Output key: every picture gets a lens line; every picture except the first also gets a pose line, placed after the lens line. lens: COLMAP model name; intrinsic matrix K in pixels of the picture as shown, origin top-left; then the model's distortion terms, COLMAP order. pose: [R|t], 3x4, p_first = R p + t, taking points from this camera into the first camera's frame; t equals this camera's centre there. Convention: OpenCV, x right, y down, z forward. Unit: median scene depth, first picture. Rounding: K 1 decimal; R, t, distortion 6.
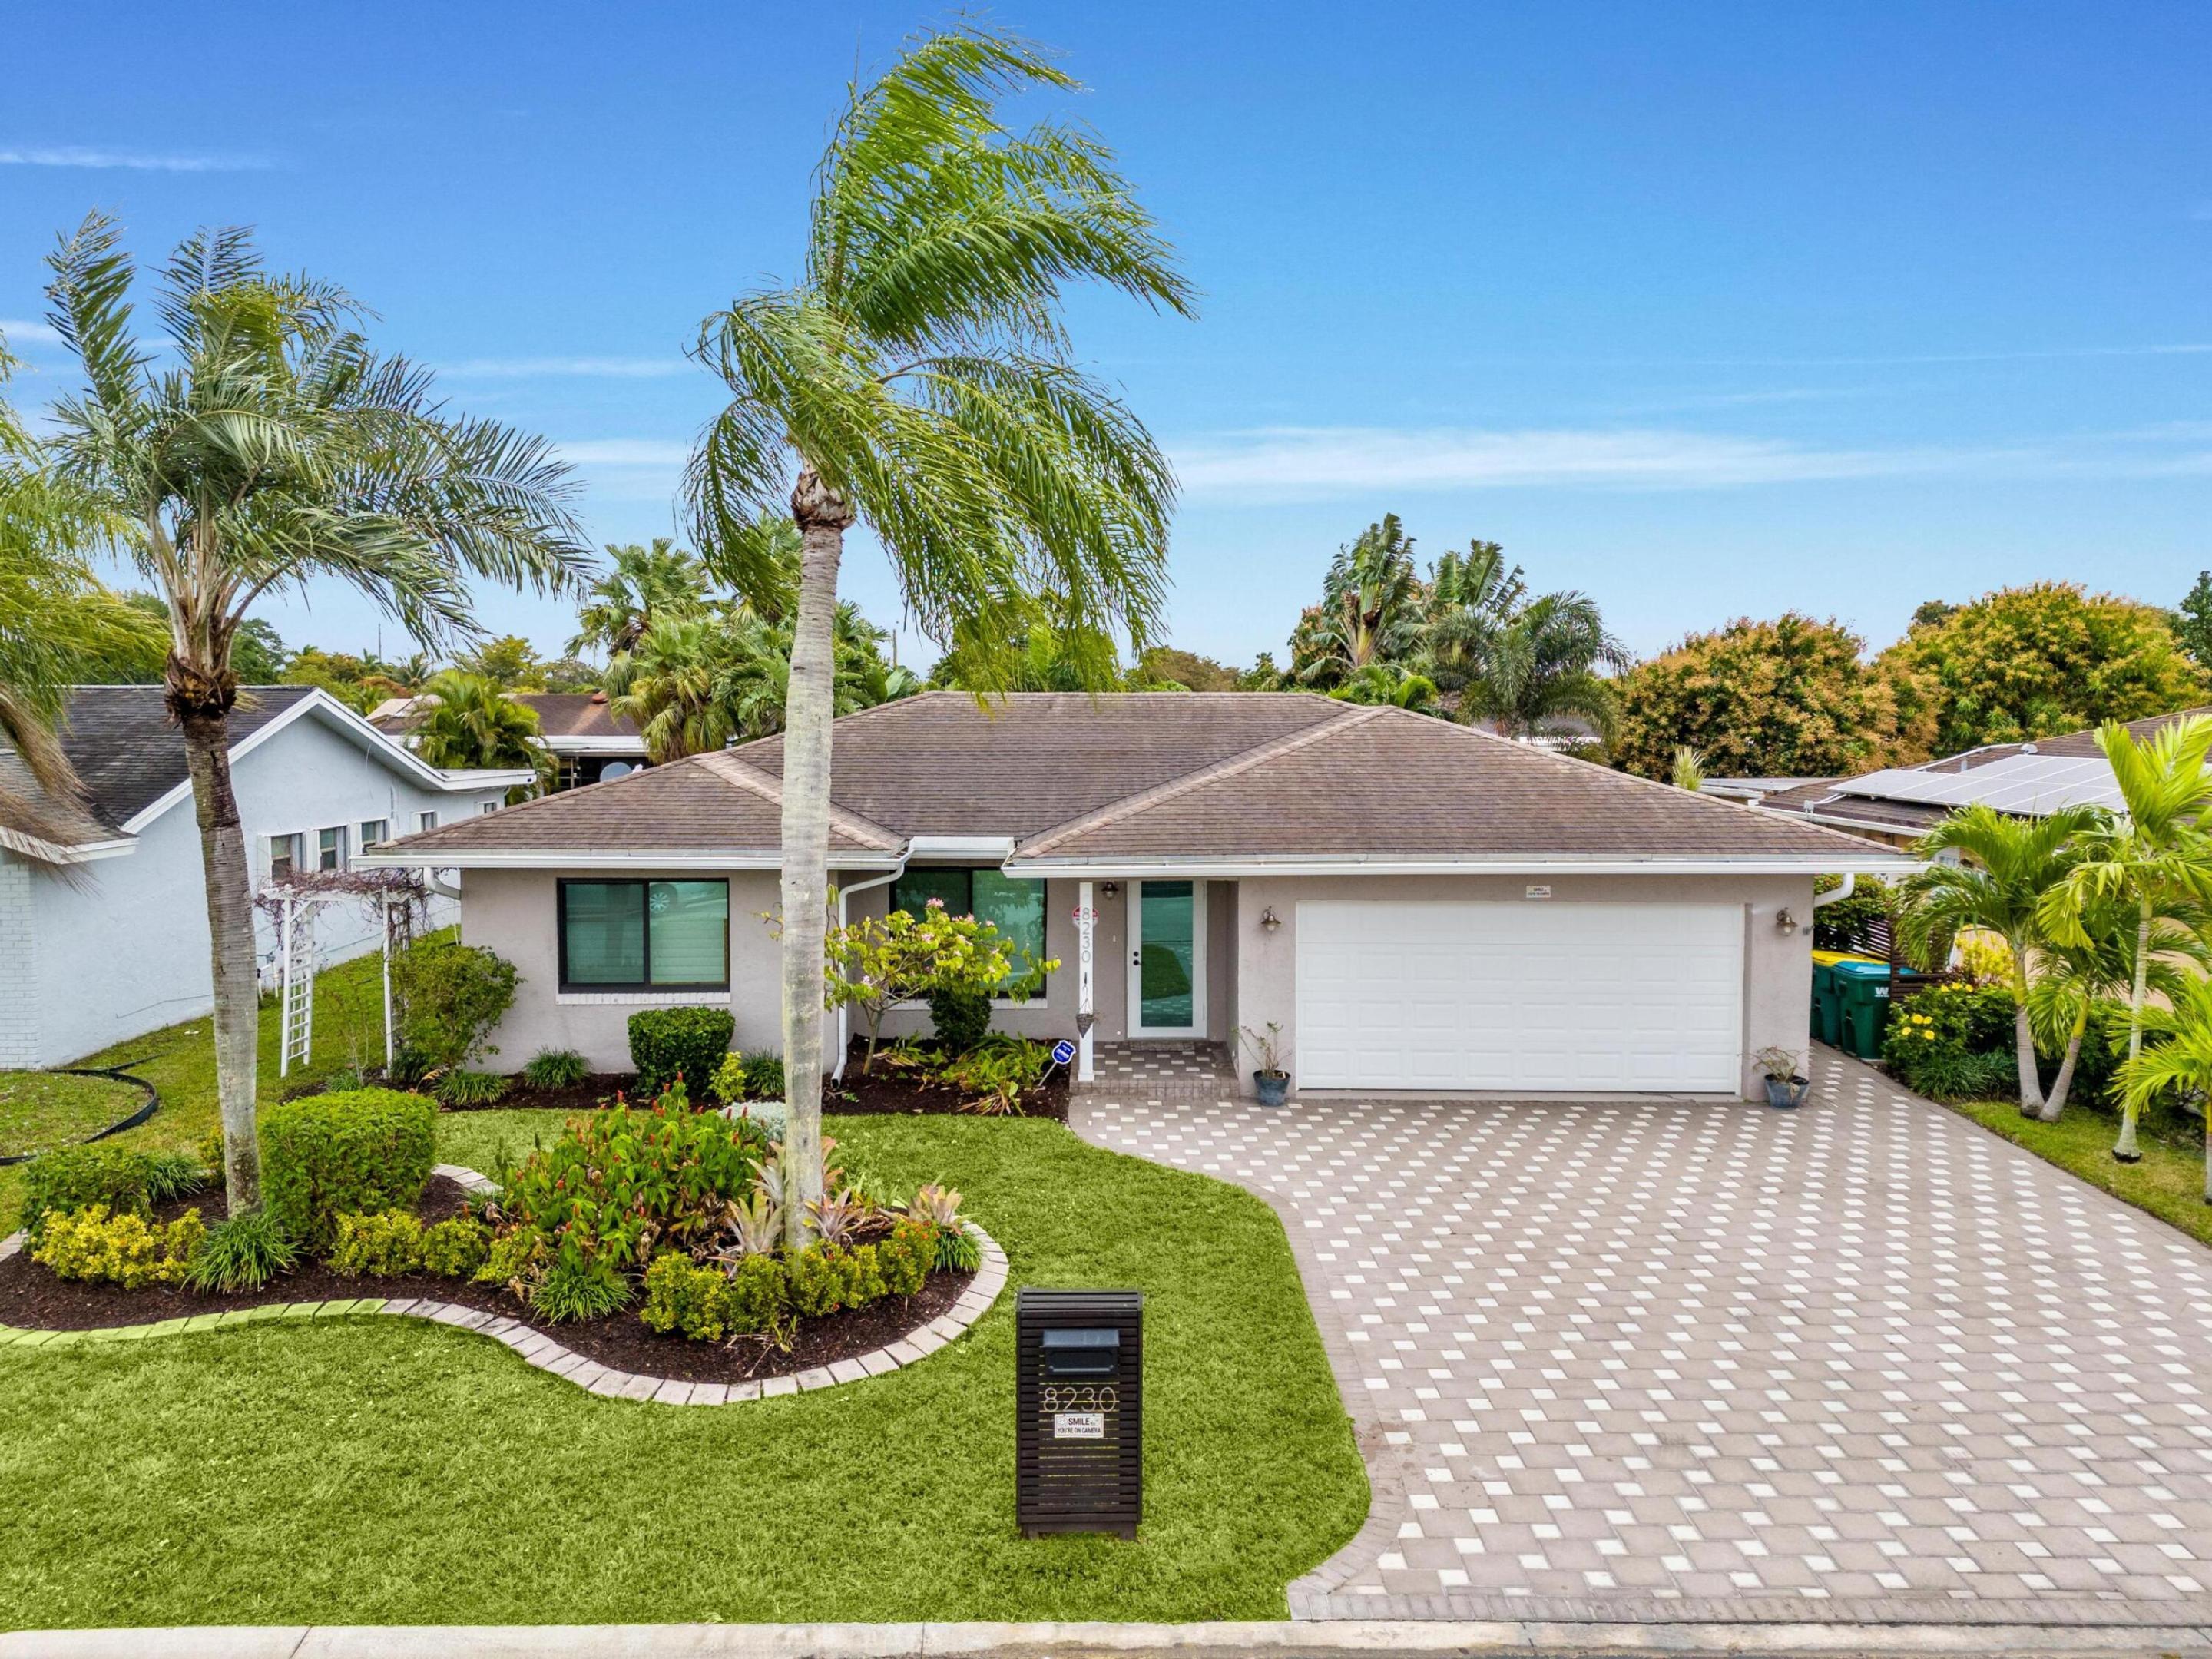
lens RADIAL K [[1586.7, 0, 1137.0], [0, 1586.7, 872.6], [0, 0, 1]] dist [0.097897, -0.101561]
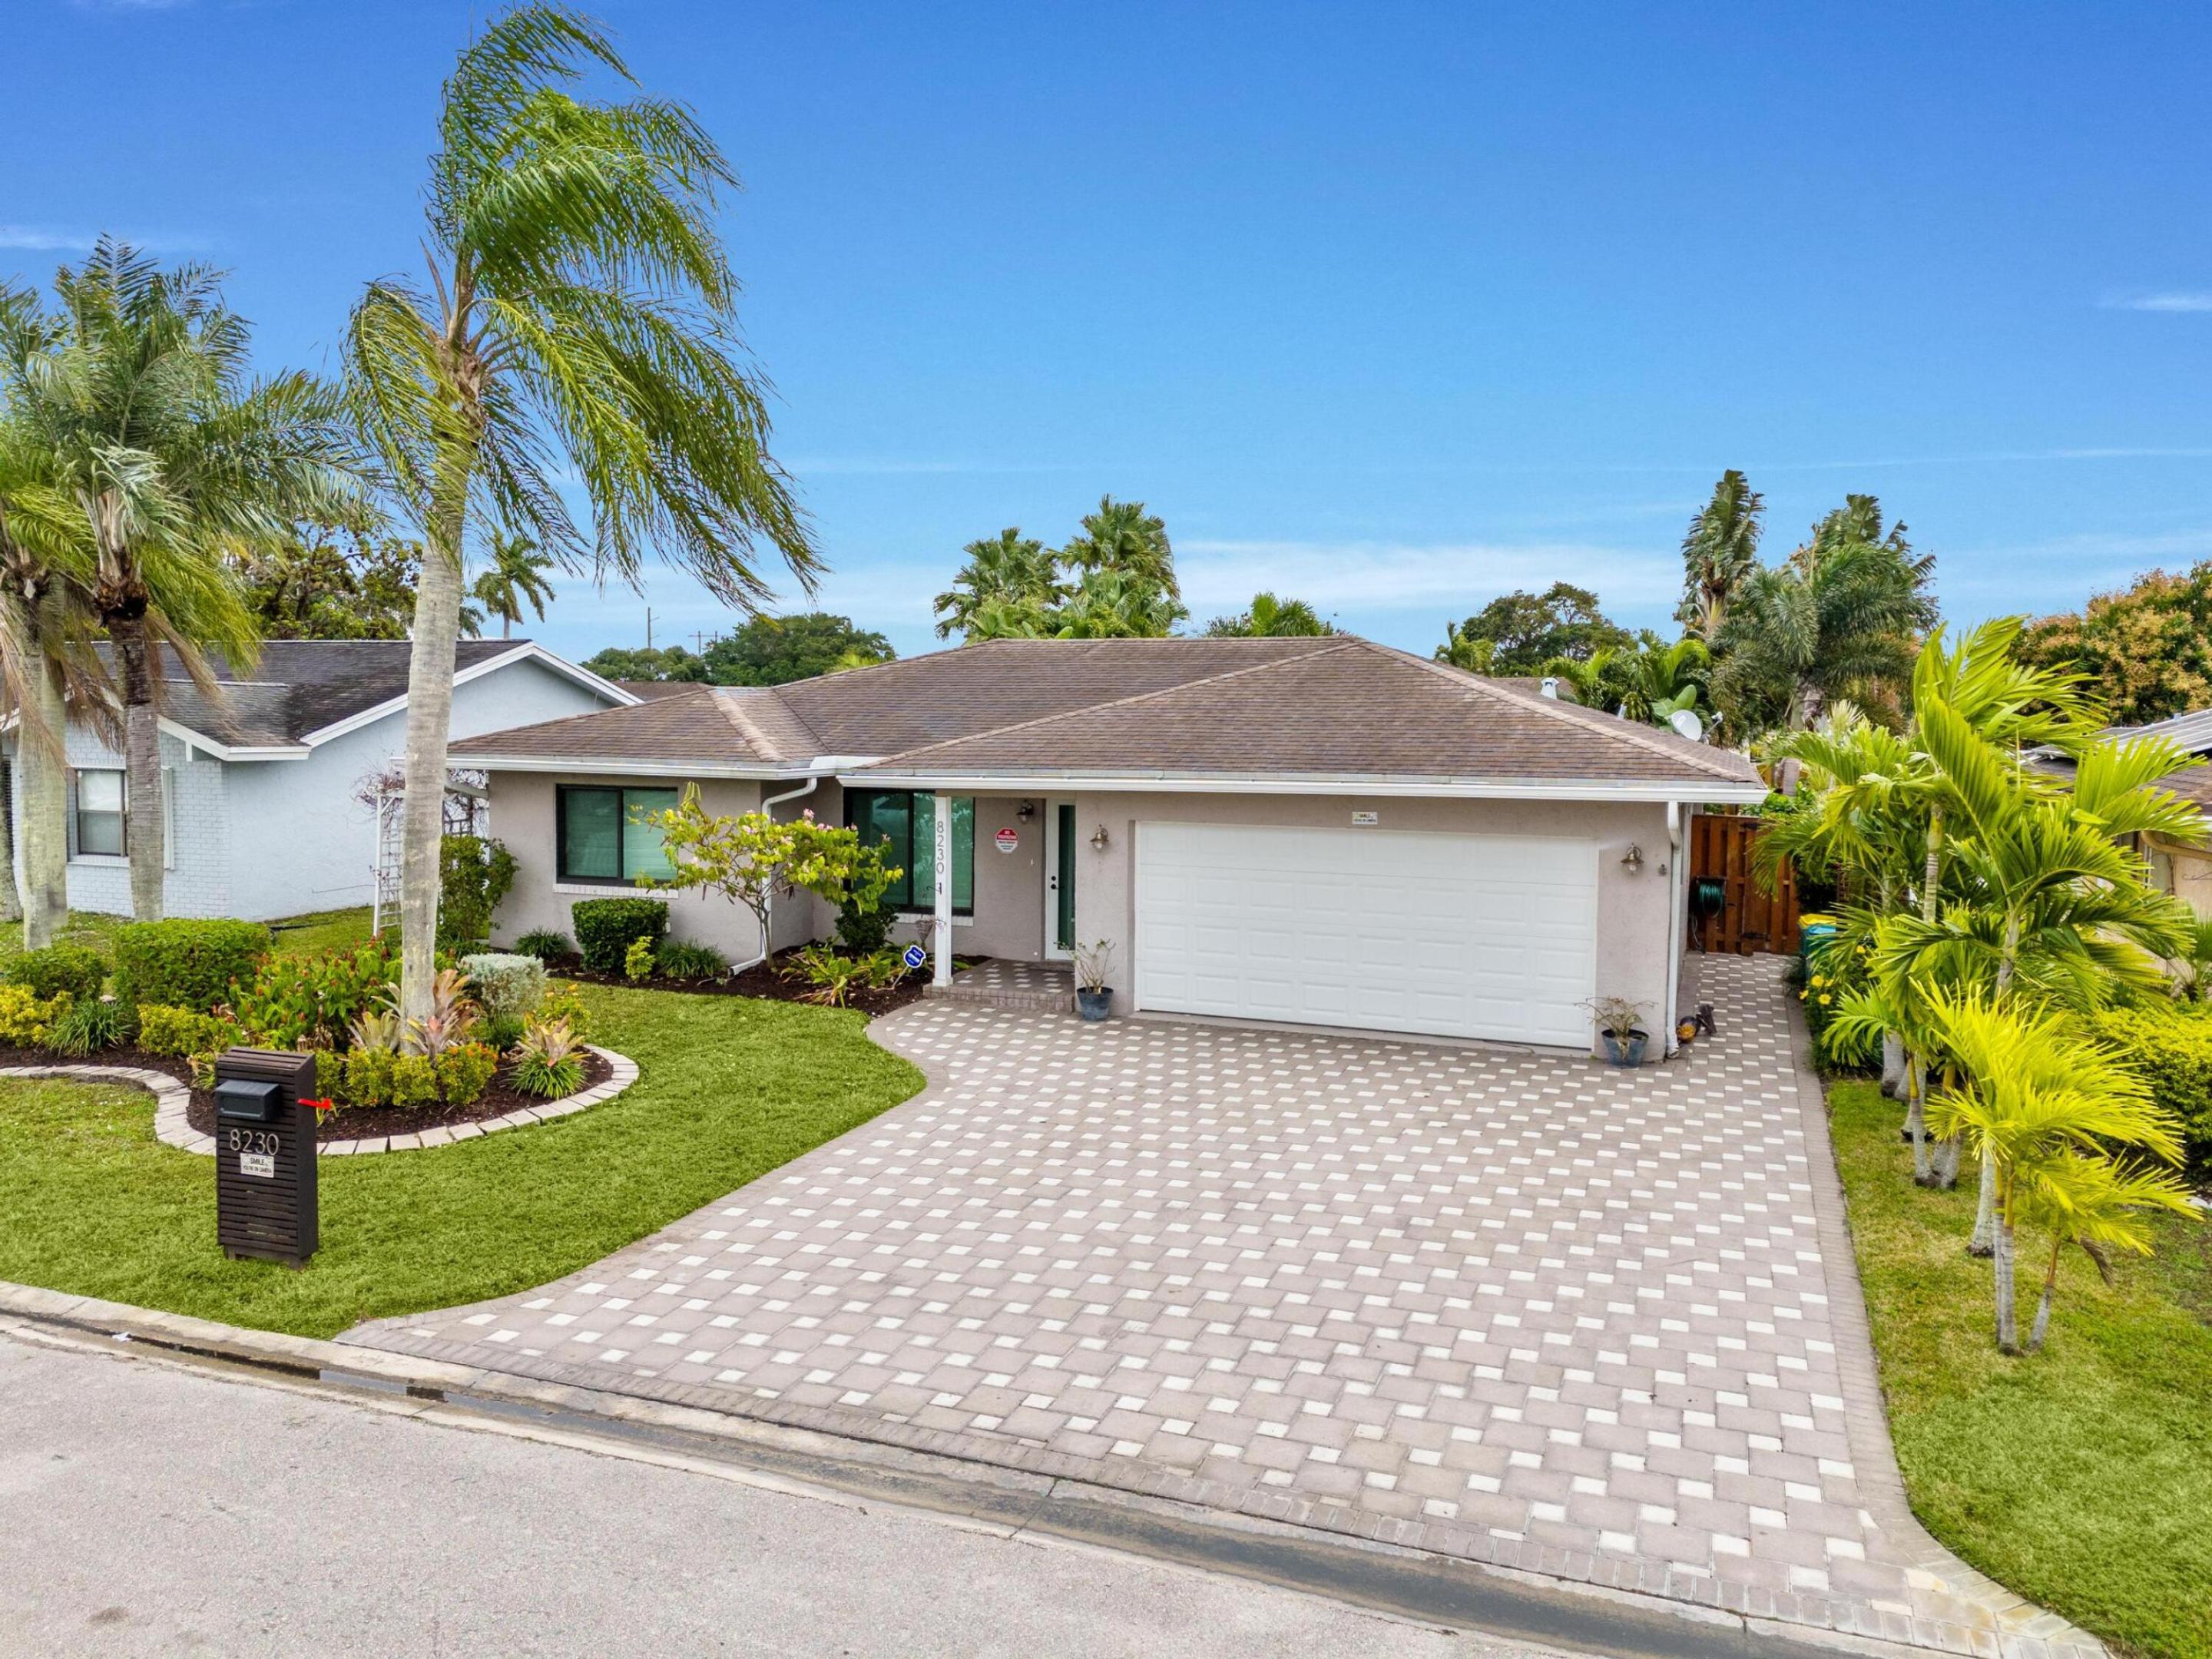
lens RADIAL K [[1586.7, 0, 1137.0], [0, 1586.7, 872.6], [0, 0, 1]] dist [0.097897, -0.101561]
pose [[0.928911, 0.041241, -0.367999, 0.677790], [-0.044392, 0.999014, -0.000096, 0.072350], [0.367633, 0.016425, 0.929826, 0.095505]]
